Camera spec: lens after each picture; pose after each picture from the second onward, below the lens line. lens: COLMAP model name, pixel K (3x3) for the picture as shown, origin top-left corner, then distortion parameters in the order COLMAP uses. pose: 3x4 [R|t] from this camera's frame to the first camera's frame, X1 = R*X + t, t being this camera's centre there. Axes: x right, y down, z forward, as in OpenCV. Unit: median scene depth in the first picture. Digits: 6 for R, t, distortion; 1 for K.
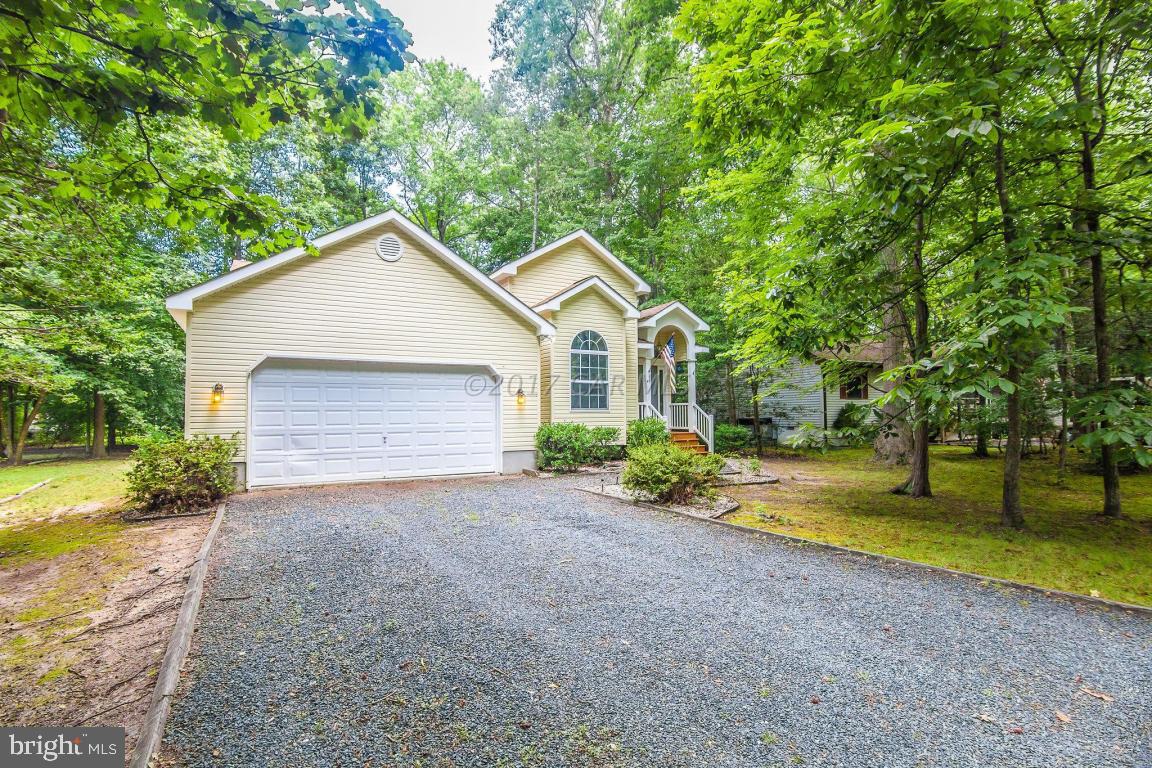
lens RADIAL K [[559.5, 0, 578.6], [0, 559.5, 386.3], [0, 0, 1]] dist [-0.013454, -0.001862]
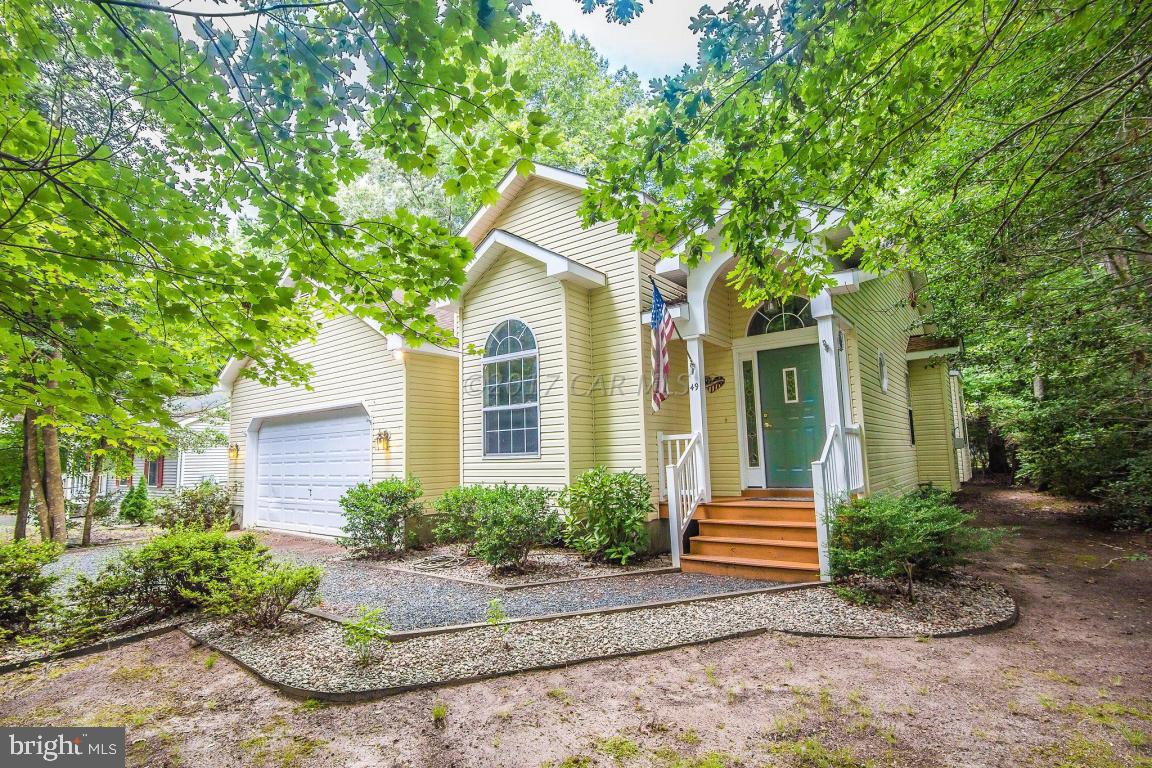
lens RADIAL K [[559.5, 0, 584.5], [0, 559.5, 379.8], [0, 0, 1]] dist [-0.013454, -0.001862]
pose [[0.386179, -0.124307, -0.914010, 0.592330], [0.074146, 0.991855, -0.103566, 0.030075], [0.919439, -0.027775, 0.392251, 0.848382]]
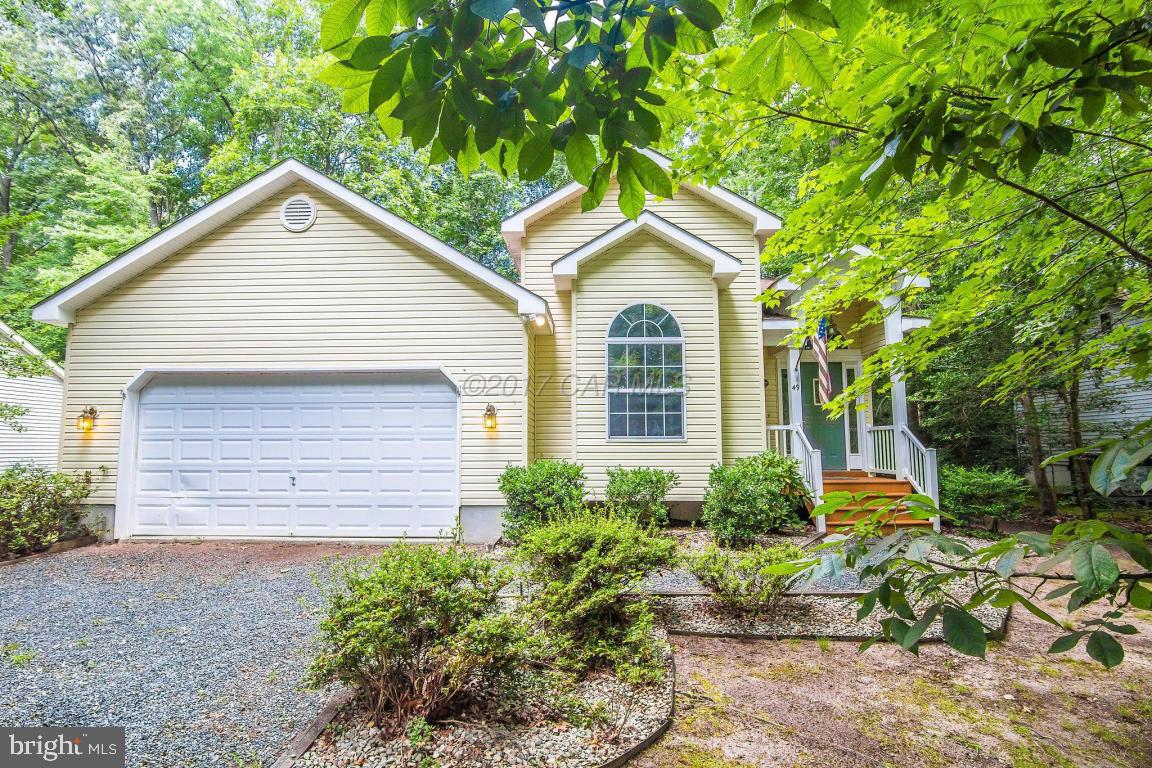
lens RADIAL K [[559.5, 0, 575.7], [0, 559.5, 388.8], [0, 0, 1]] dist [-0.013454, -0.001862]
pose [[0.850397, -0.047507, -0.523992, 0.266360], [0.023202, 0.998332, -0.052857, 0.019406], [0.525629, 0.032792, 0.850081, 0.465687]]
